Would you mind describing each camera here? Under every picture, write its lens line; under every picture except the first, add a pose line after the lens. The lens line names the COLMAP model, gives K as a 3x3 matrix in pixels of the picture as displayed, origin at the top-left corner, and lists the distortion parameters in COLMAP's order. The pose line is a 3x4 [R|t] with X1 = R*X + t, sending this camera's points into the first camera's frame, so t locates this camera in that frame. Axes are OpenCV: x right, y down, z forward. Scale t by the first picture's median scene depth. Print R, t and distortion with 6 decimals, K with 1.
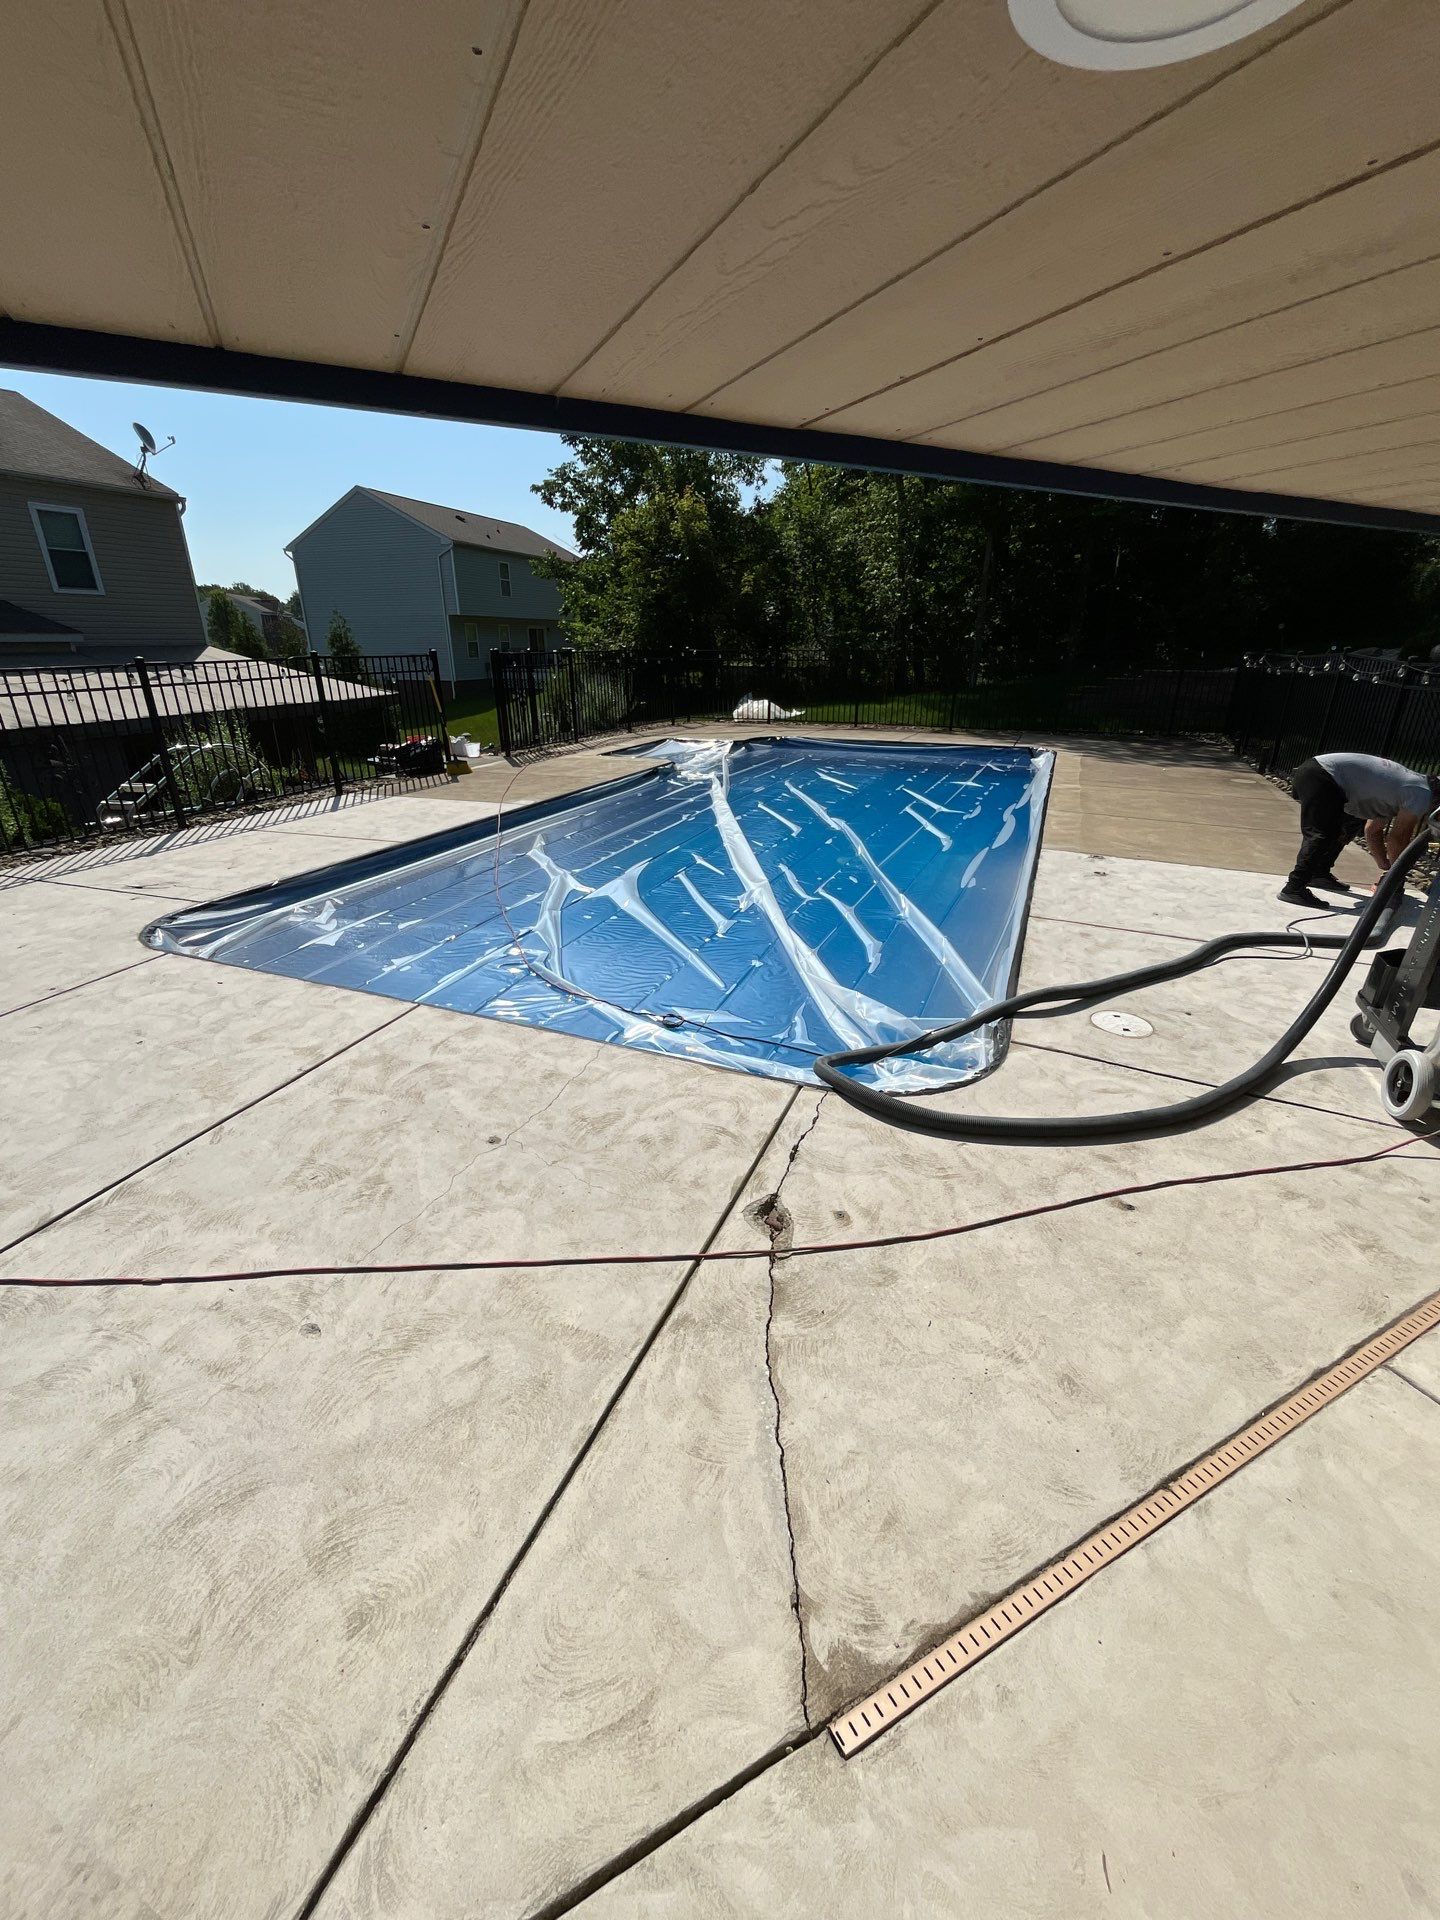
lens RADIAL K [[779.2, 0, 716.9], [0, 779.2, 960.1], [0, 0, 1]] dist [-0.000891, 0.000511]
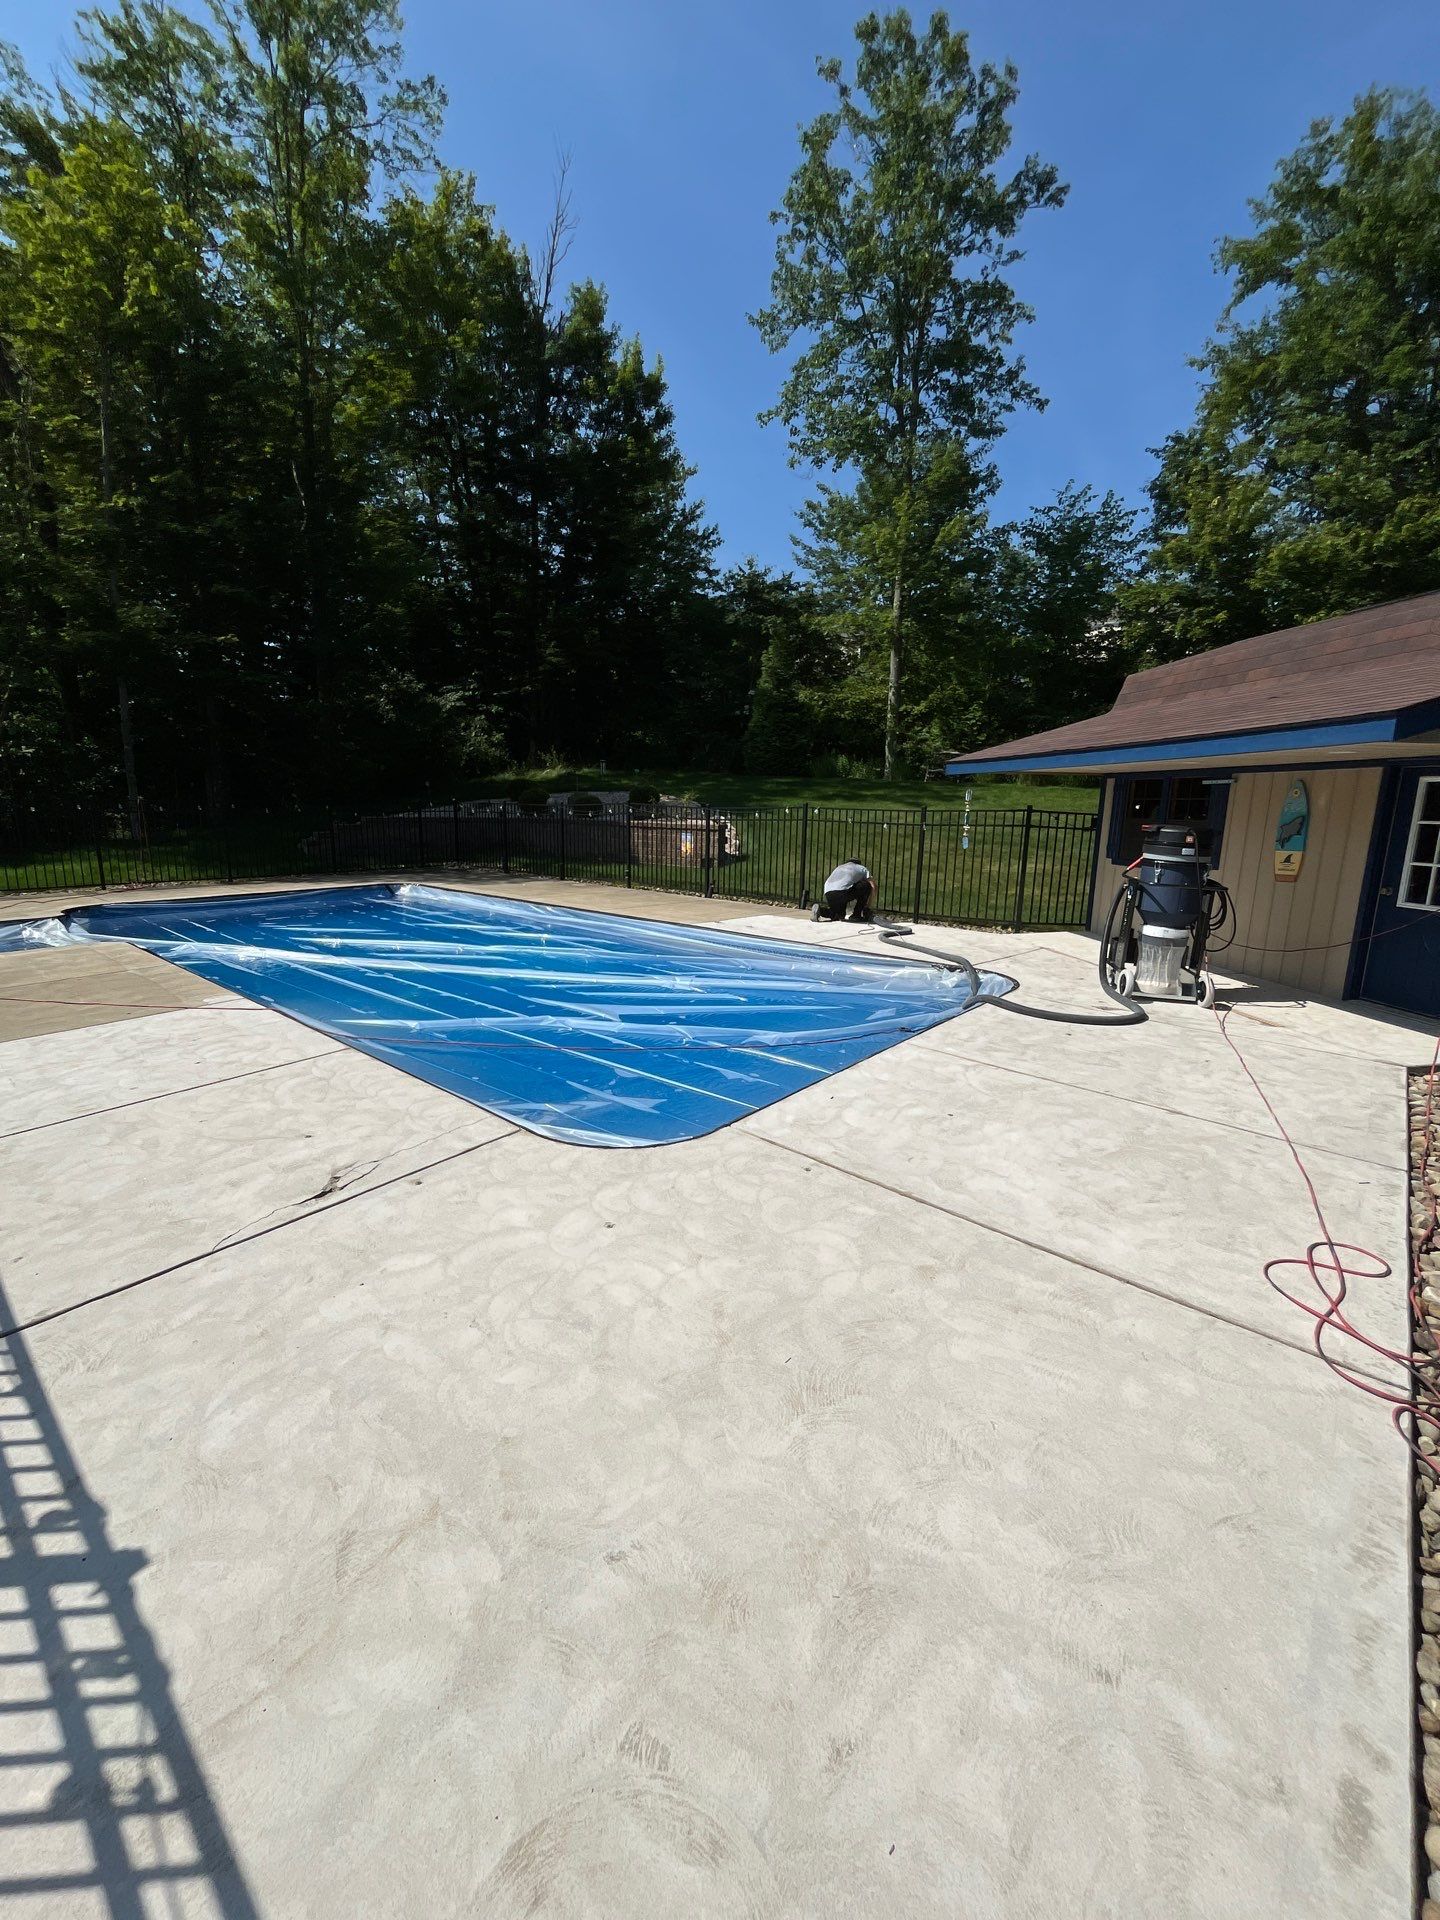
lens RADIAL K [[779.2, 0, 716.9], [0, 779.2, 960.1], [0, 0, 1]] dist [-0.000891, 0.000511]
pose [[0.296543, -0.187106, 0.936511, -0.266380], [0.353687, 0.932409, 0.074293, -0.044331], [-0.887112, 0.309201, 0.342676, 0.121633]]
